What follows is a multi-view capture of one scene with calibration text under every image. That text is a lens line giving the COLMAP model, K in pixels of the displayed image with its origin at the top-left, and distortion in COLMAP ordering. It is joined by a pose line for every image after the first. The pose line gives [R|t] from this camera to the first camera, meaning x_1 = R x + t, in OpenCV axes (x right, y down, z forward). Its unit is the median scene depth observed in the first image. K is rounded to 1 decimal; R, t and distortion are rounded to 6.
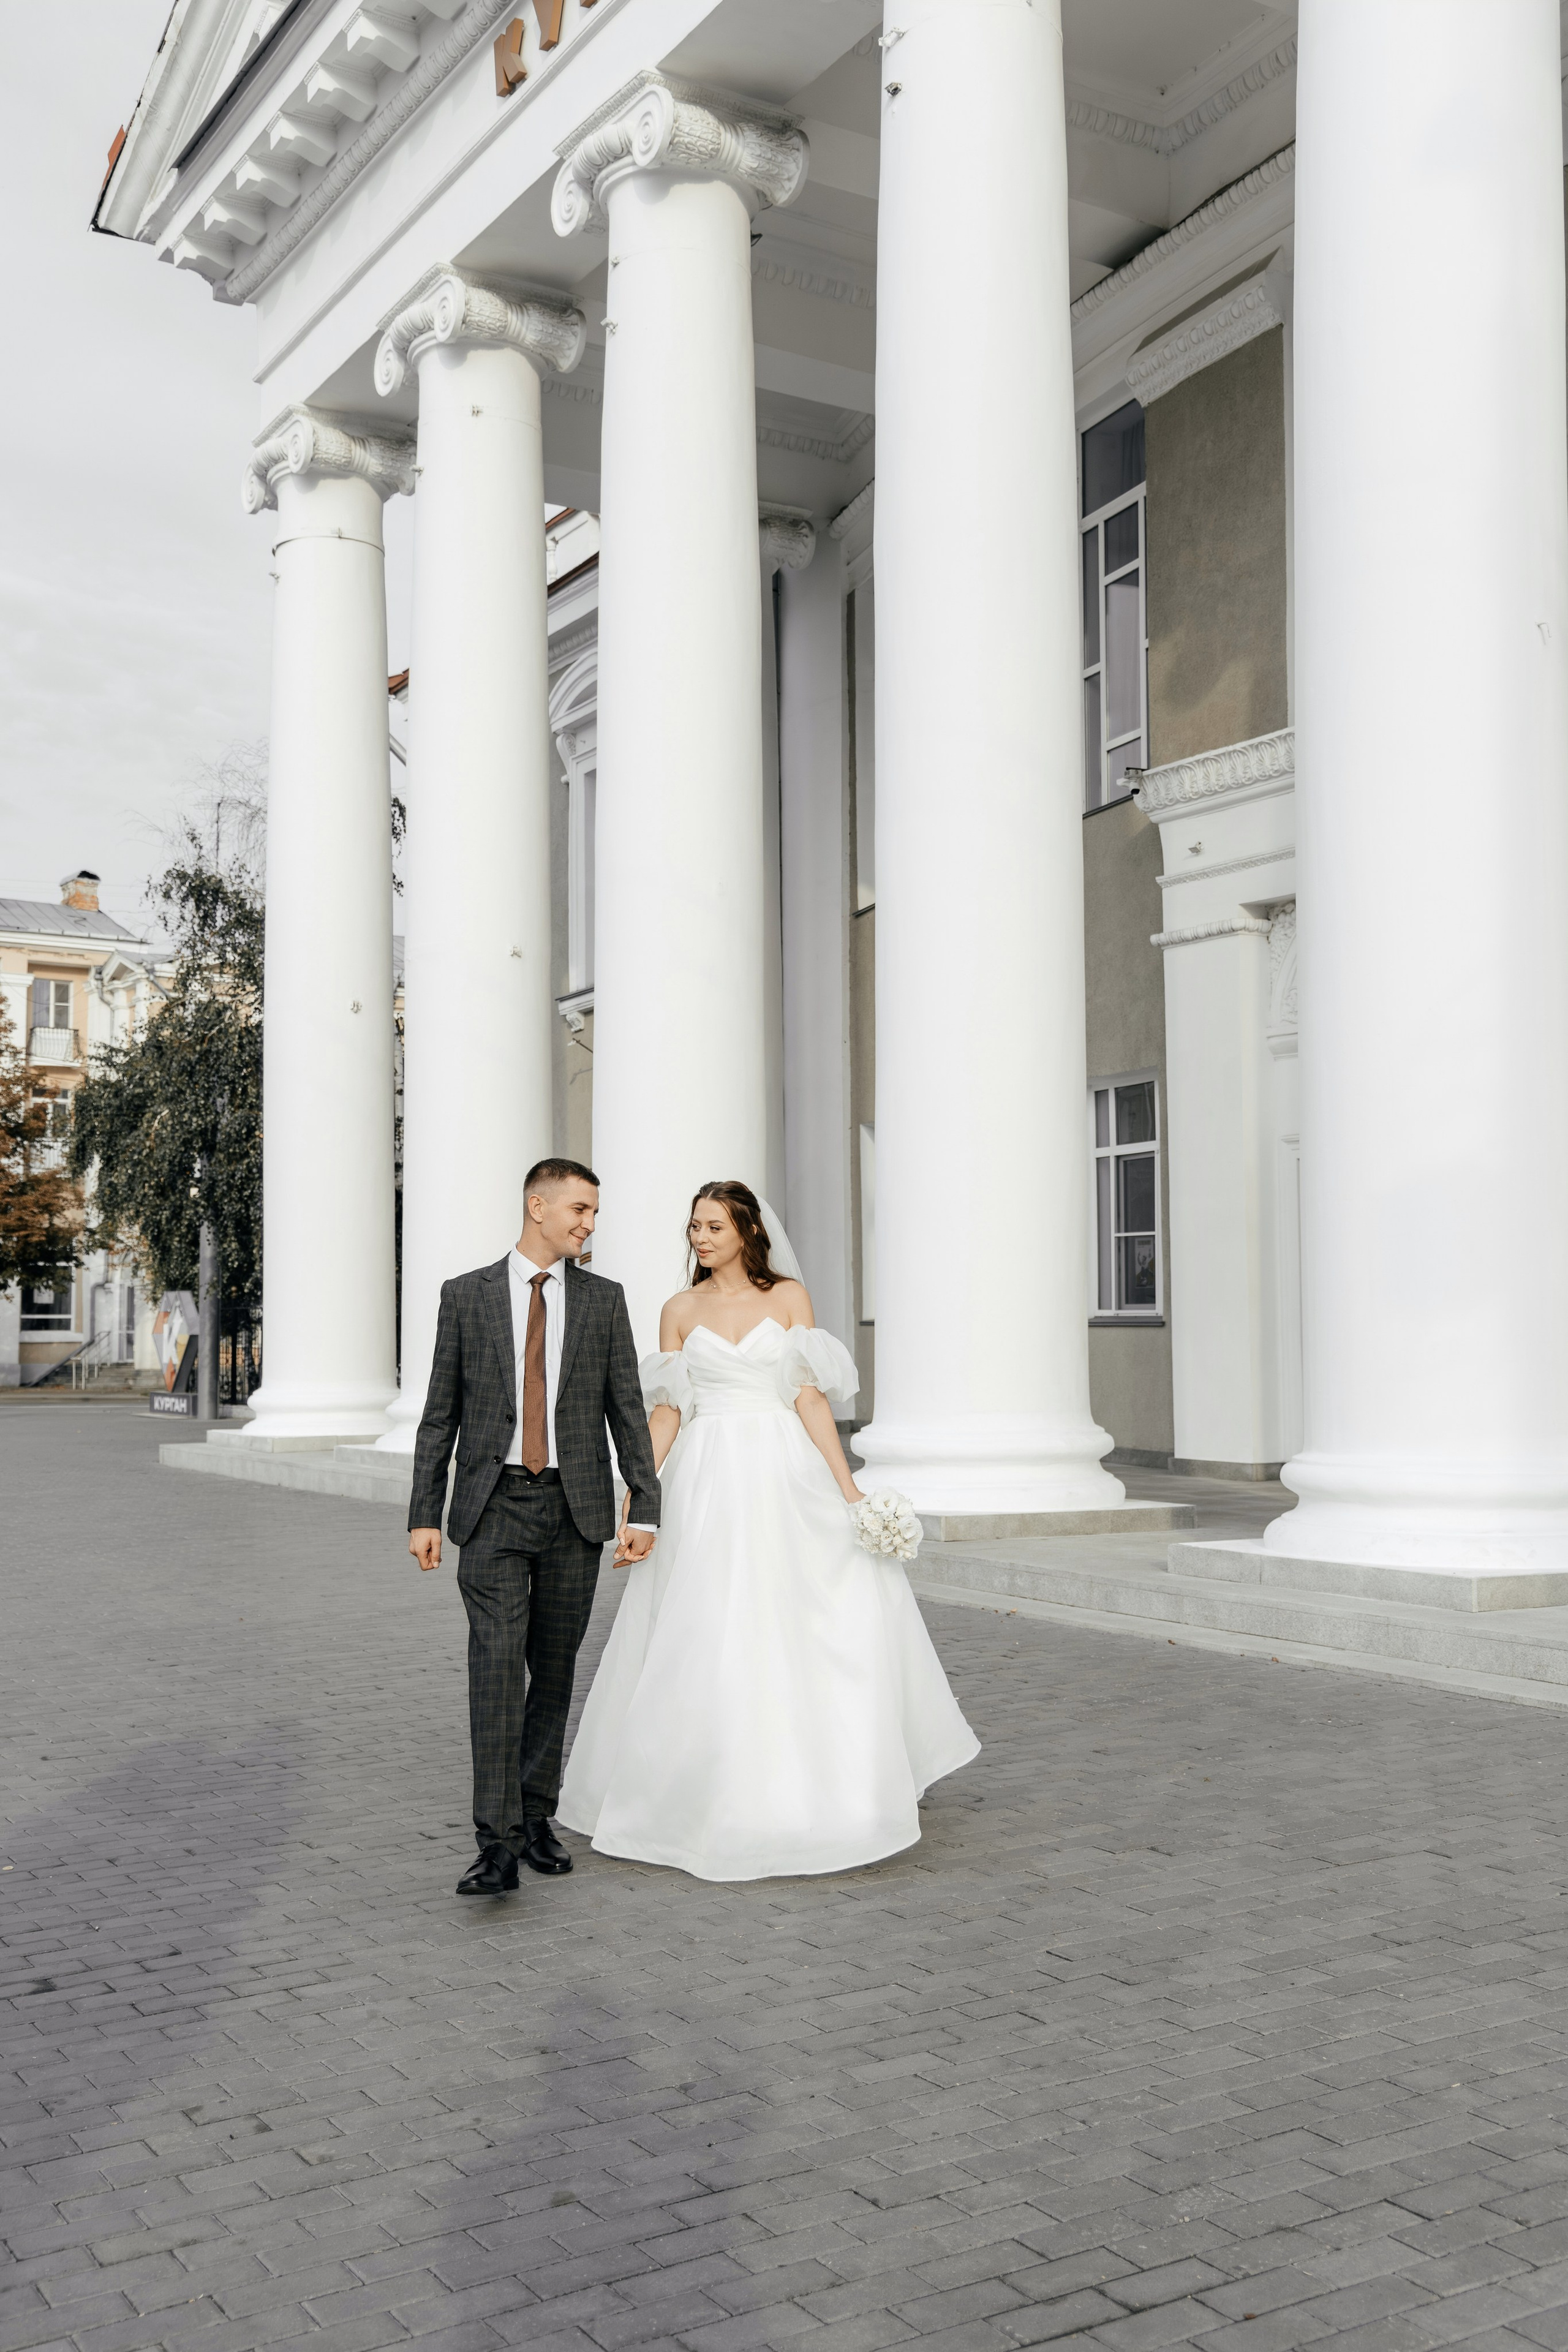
lens RADIAL K [[2295.1, 0, 784.0], [0, 2295.1, 1176.0], [0, 0, 1]] dist [-0.004588, -0.020442]
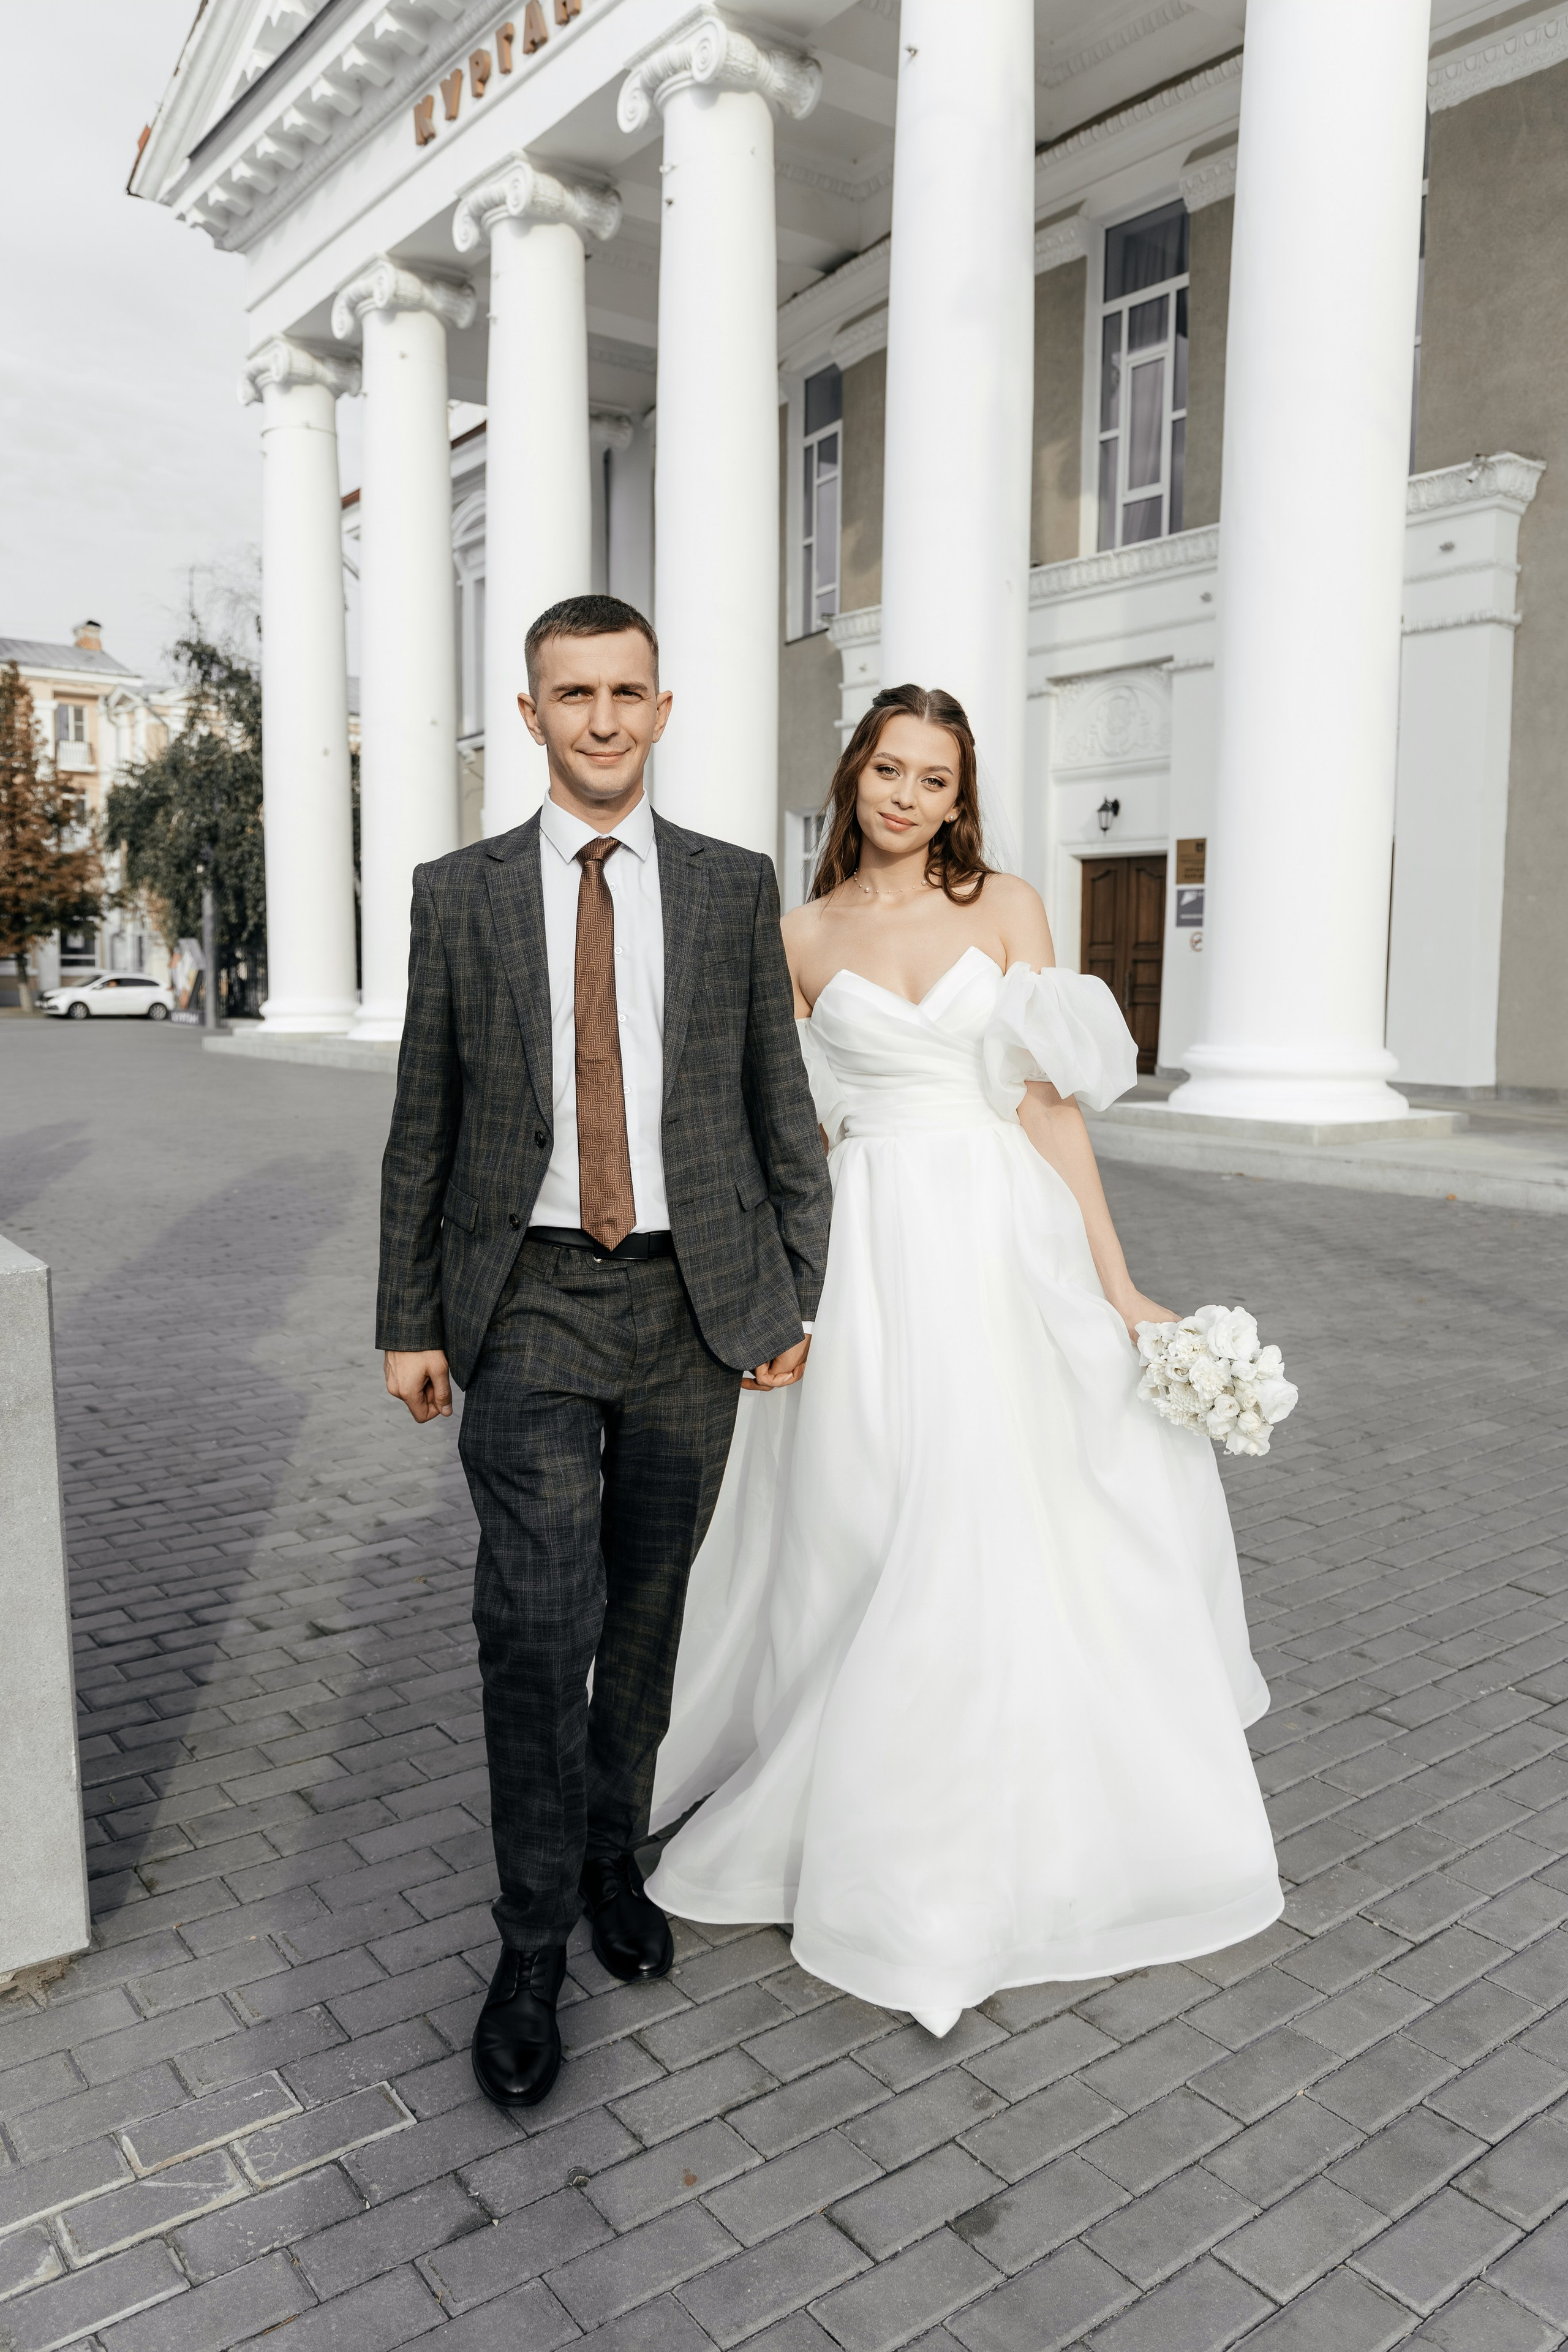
lens RADIAL K [[1732.9, 0, 779.2], [0, 1732.9, 1122.3], [0, 0, 1]] dist [-0.030081, 0.010509]
pose [[0.996034, 0.002514, 0.088943, 0.011187], [-0.015935, 0.988480, 0.150513, -0.007608], [-0.087540, -0.151333, 0.984599, -0.184089]]
